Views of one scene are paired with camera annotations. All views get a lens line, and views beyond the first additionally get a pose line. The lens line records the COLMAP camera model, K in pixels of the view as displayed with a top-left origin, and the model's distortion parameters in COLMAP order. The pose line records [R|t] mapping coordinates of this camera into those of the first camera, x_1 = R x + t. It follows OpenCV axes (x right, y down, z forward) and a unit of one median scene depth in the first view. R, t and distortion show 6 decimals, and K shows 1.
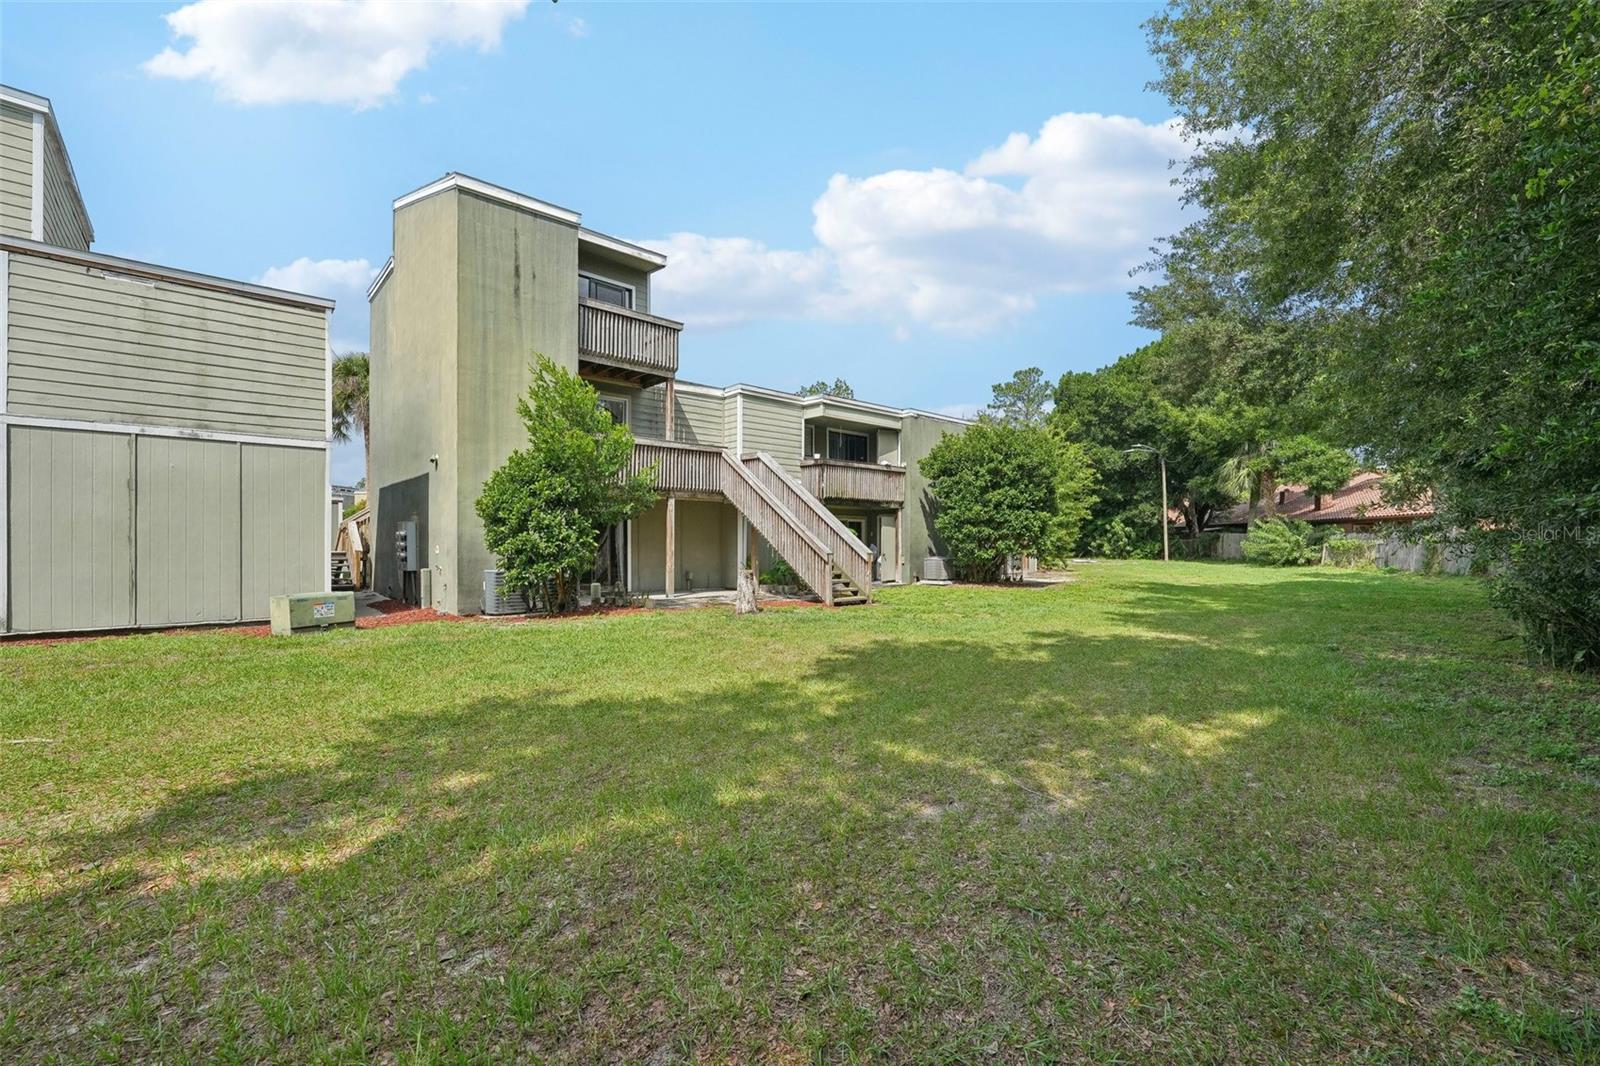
lens RADIAL K [[663.0, 0, 802.8], [0, 663.0, 526.7], [0, 0, 1]] dist [-0.002444, -0.004171]
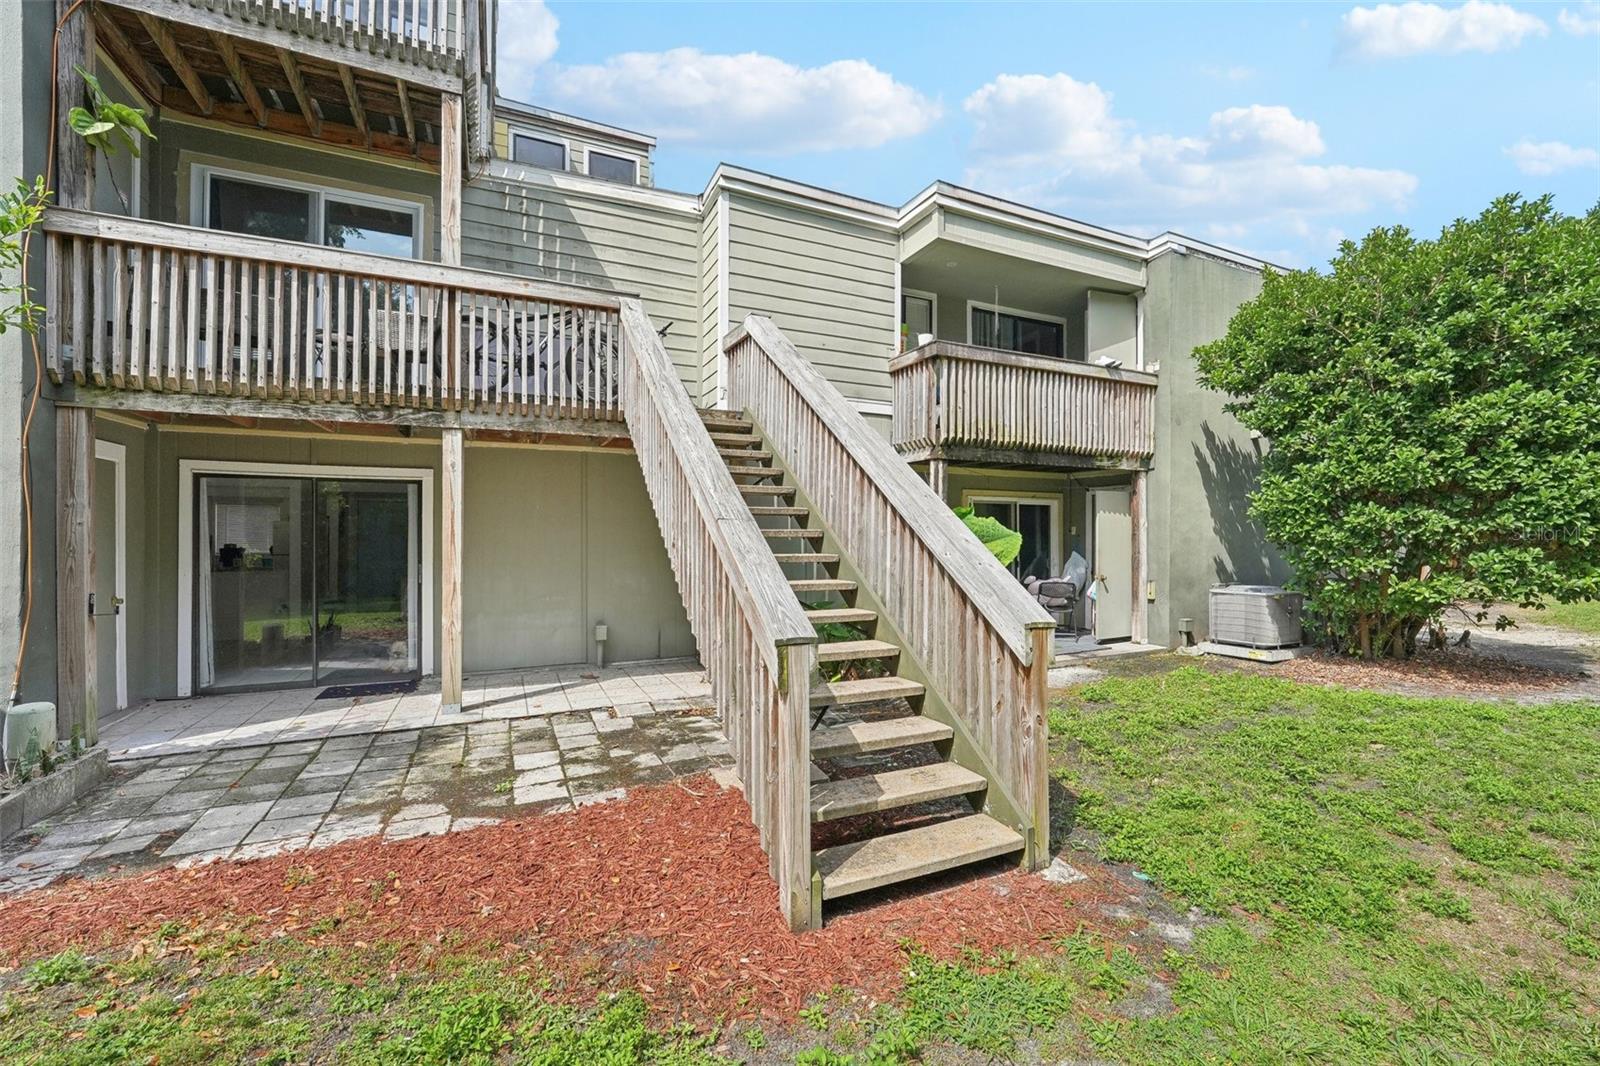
lens RADIAL K [[654.0, 0, 807.1], [0, 654.0, 532.8], [0, 0, 1]] dist [-0.000992, -0.004203]
pose [[0.956124, -0.002818, -0.292949, 0.069602], [0.006745, 0.999900, 0.012398, 0.006457], [0.292884, -0.013830, 0.956048, 0.593190]]
